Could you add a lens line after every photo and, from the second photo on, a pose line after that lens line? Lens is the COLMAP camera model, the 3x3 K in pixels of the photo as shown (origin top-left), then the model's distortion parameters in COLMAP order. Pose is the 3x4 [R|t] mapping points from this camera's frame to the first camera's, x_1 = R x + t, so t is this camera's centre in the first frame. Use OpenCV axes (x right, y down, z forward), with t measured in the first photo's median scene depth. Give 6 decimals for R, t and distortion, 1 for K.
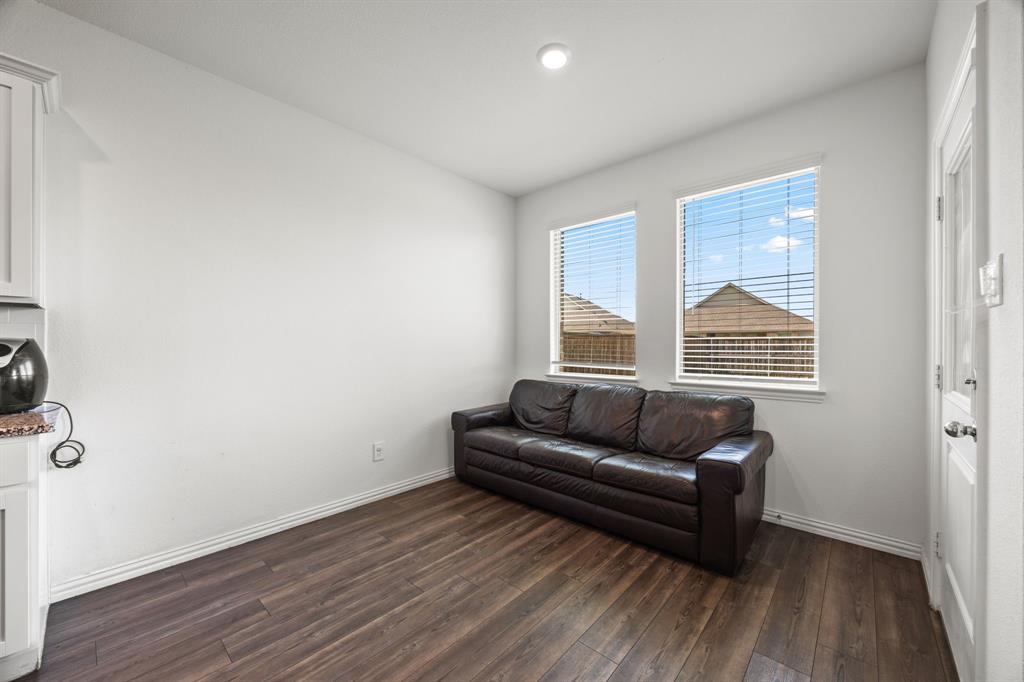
lens RADIAL K [[391.0, 0, 516.1], [0, 391.0, 343.9], [0, 0, 1]] dist [-0.000197, 0.000220]
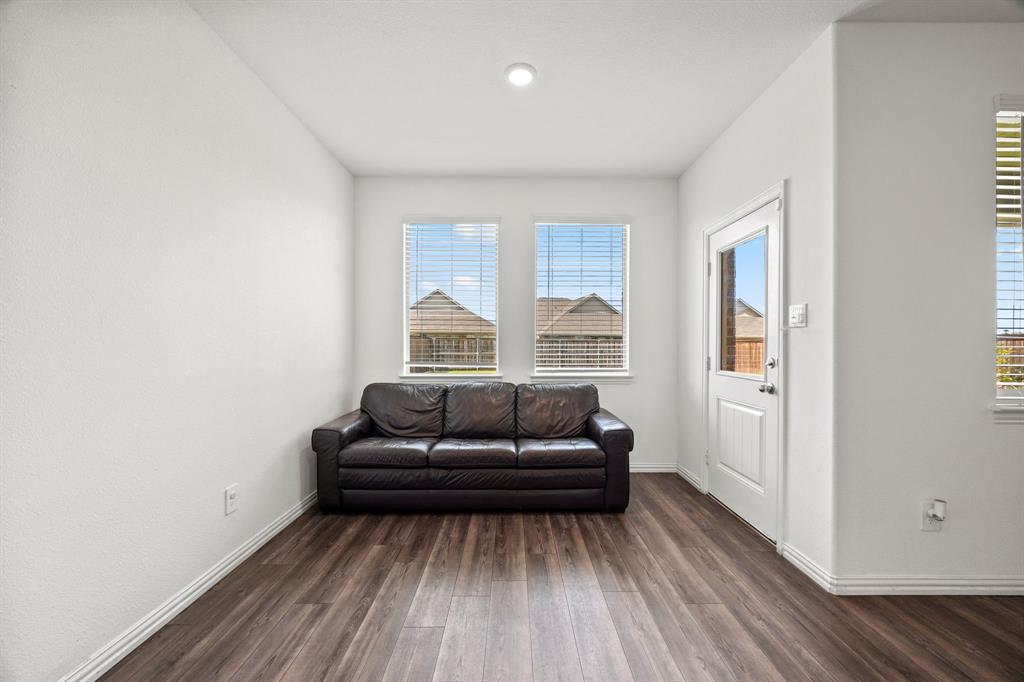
lens RADIAL K [[391.0, 0, 516.1], [0, 391.0, 343.9], [0, 0, 1]] dist [-0.000197, 0.000220]
pose [[0.740205, 0.000837, 0.672381, -0.497737], [-0.003108, 0.999993, 0.002176, -0.002687], [-0.672375, -0.003700, 0.740202, 0.171582]]
